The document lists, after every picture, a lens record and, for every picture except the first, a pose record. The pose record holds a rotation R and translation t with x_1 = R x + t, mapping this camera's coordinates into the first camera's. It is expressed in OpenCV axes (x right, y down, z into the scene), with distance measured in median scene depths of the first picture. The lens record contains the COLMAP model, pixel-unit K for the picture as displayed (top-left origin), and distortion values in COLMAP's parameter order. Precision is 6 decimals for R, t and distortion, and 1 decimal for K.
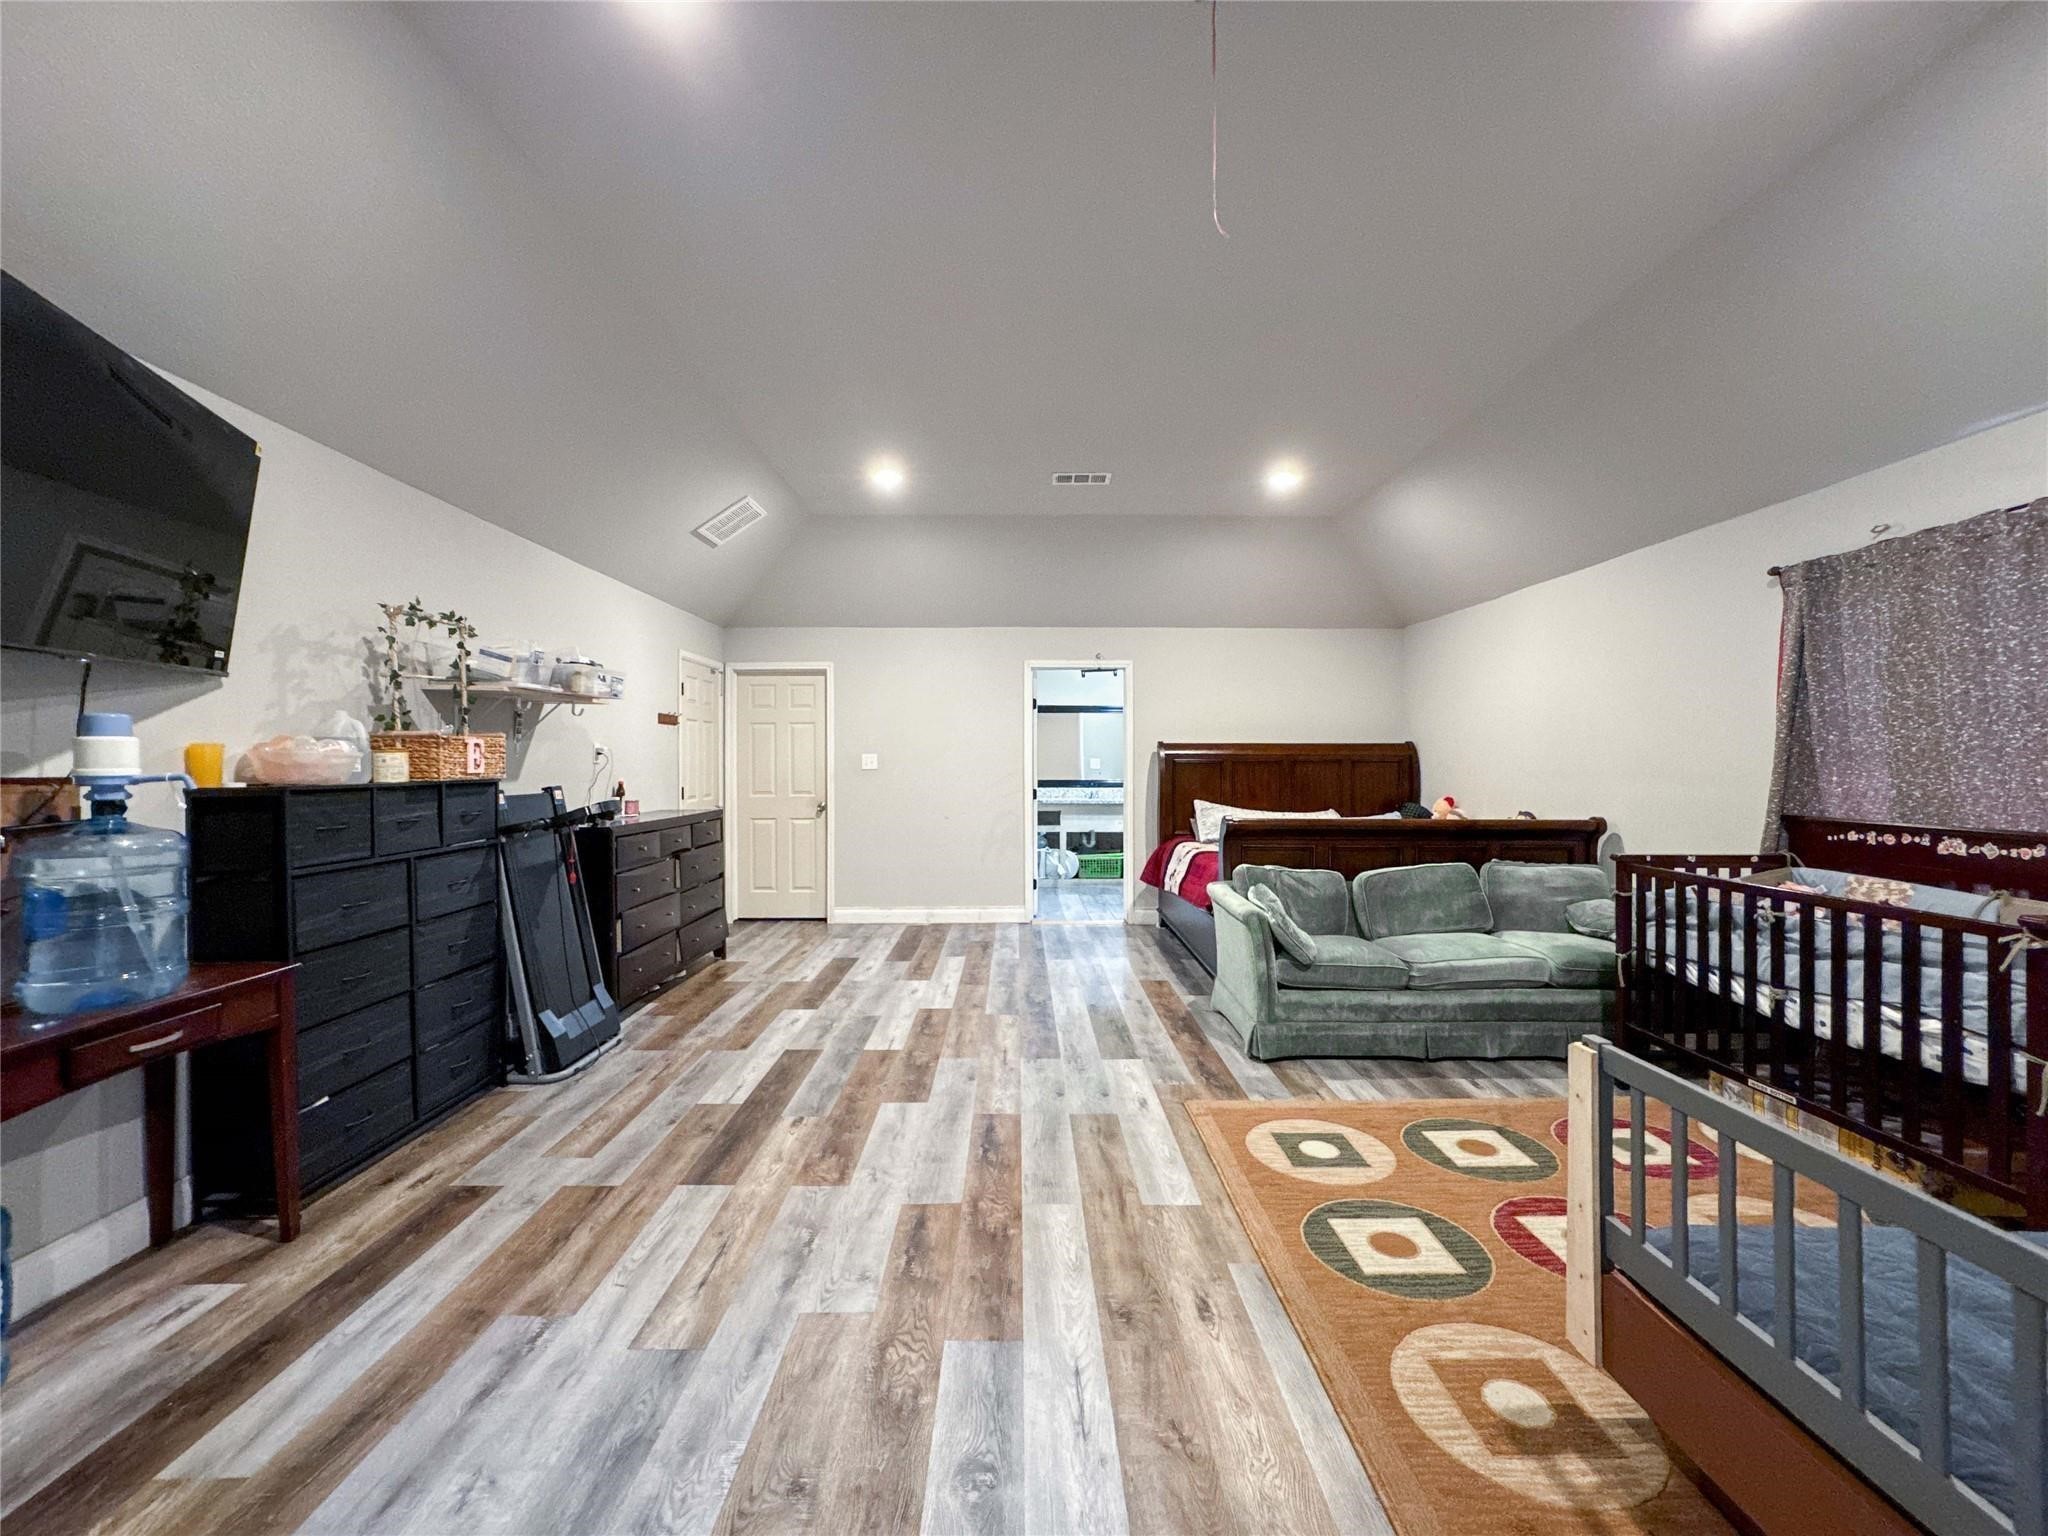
lens RADIAL K [[827.7, 0, 1016.6], [0, 827.7, 754.1], [0, 0, 1]] dist [-0.035554, 0.008672]
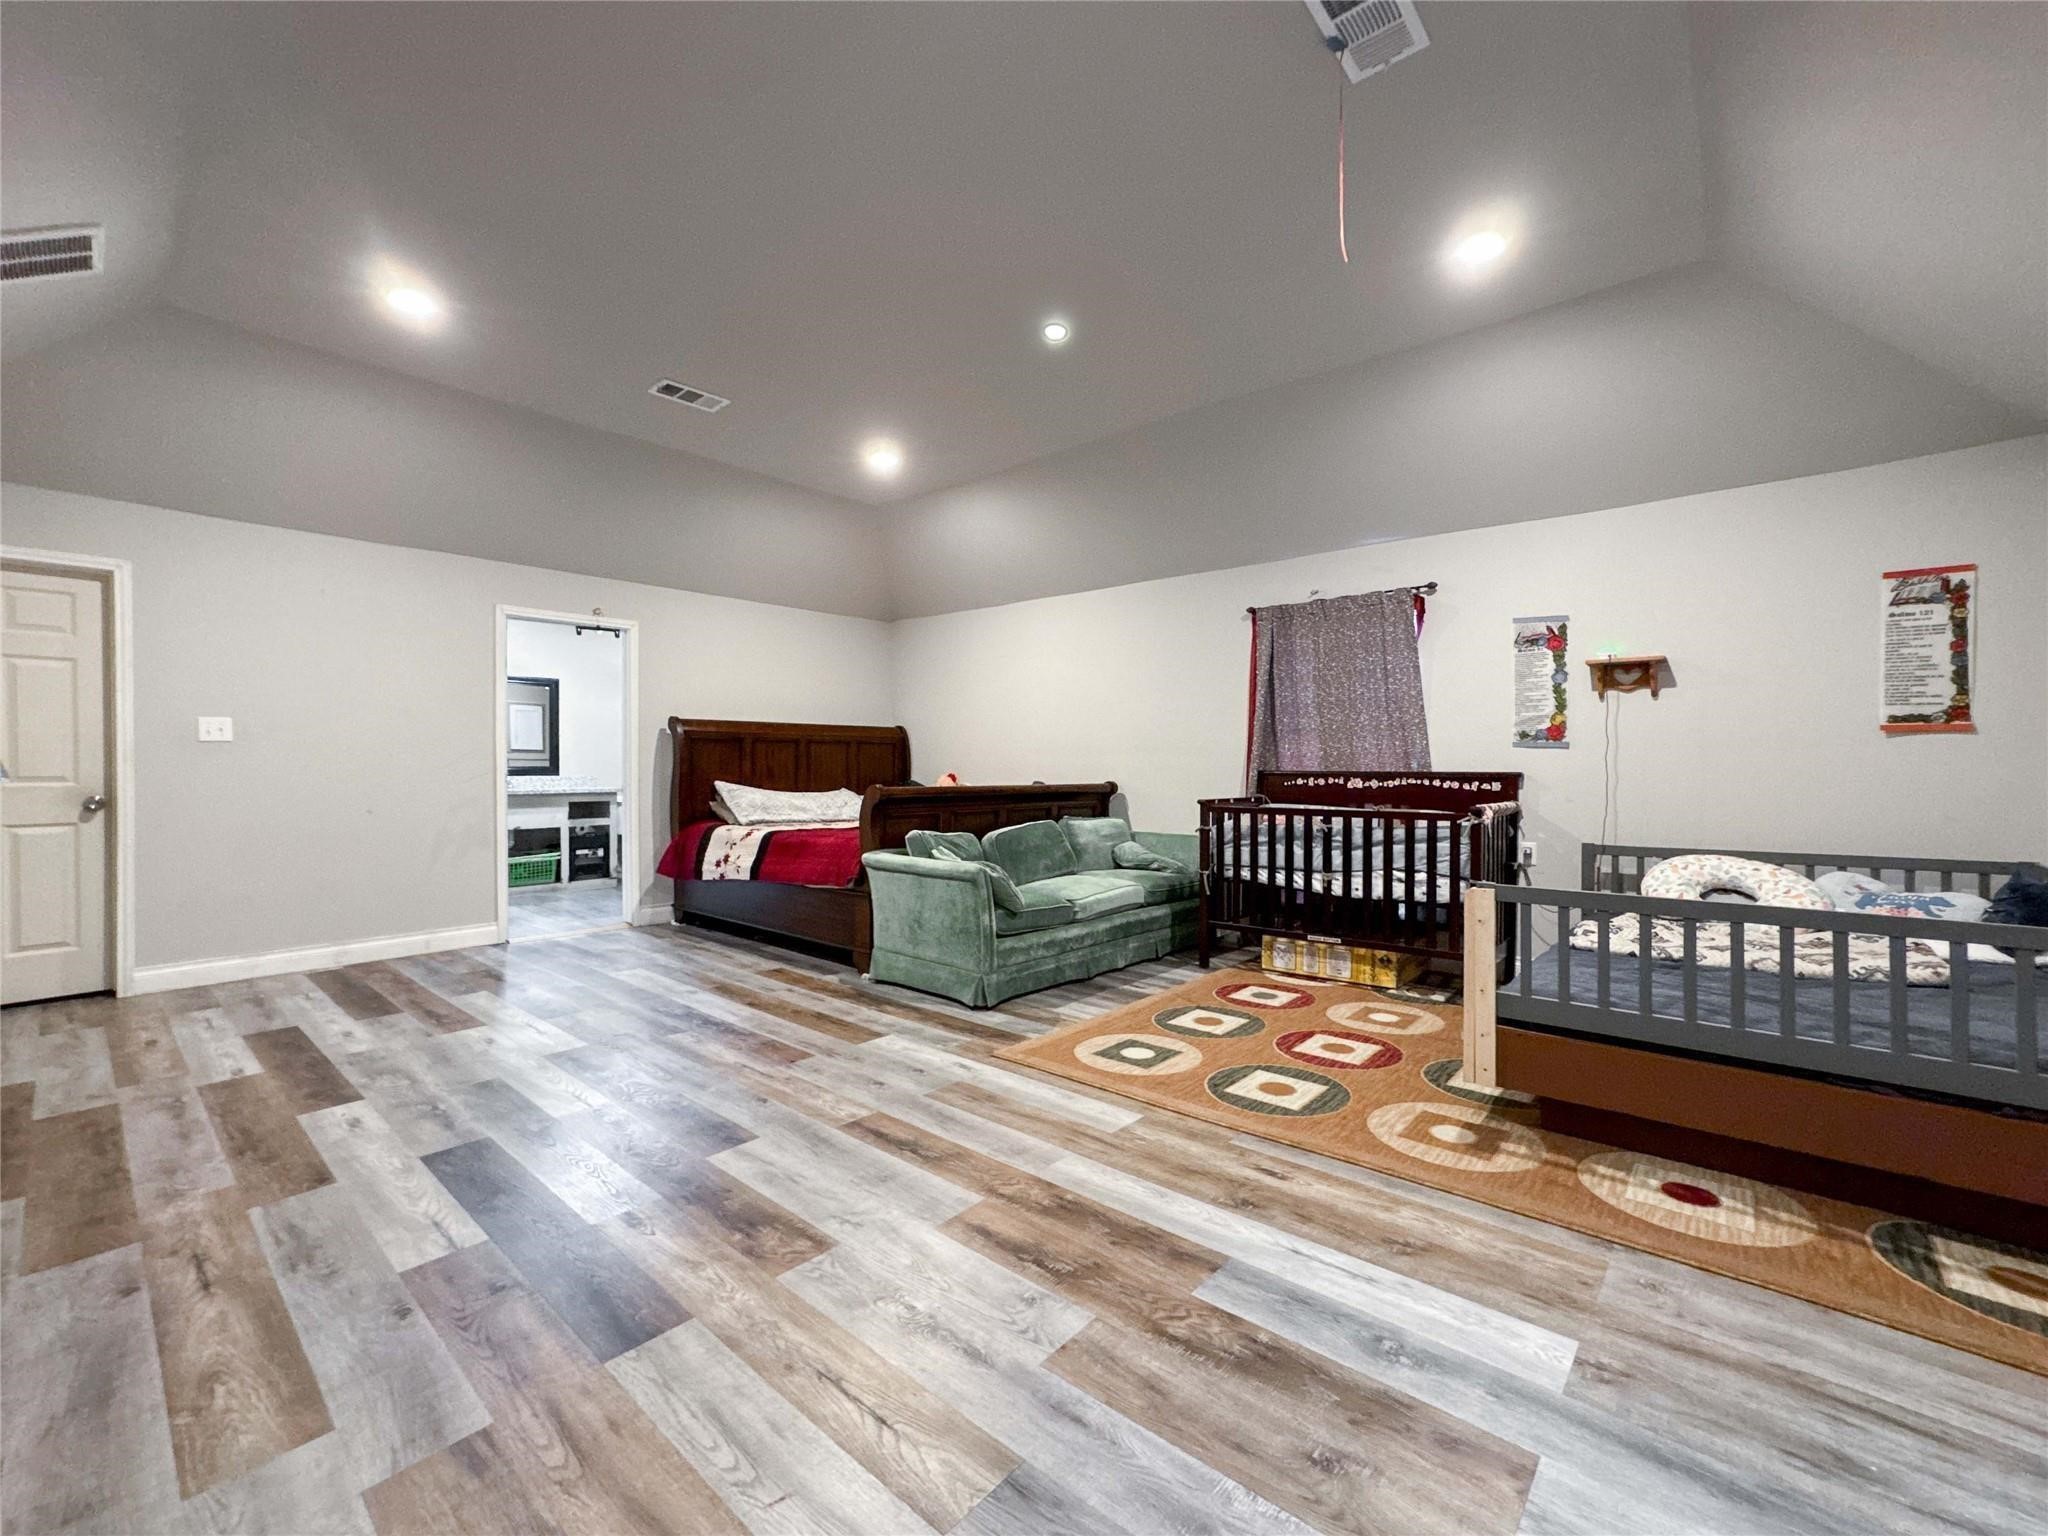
lens RADIAL K [[827.7, 0, 1039.0], [0, 827.7, 750.1], [0, 0, 1]] dist [-0.035554, 0.008672]
pose [[0.667899, 0.013977, 0.744121, -0.500946], [-0.010450, 0.999901, -0.009401, 0.057578], [-0.744179, -0.001497, 0.667979, 0.276626]]
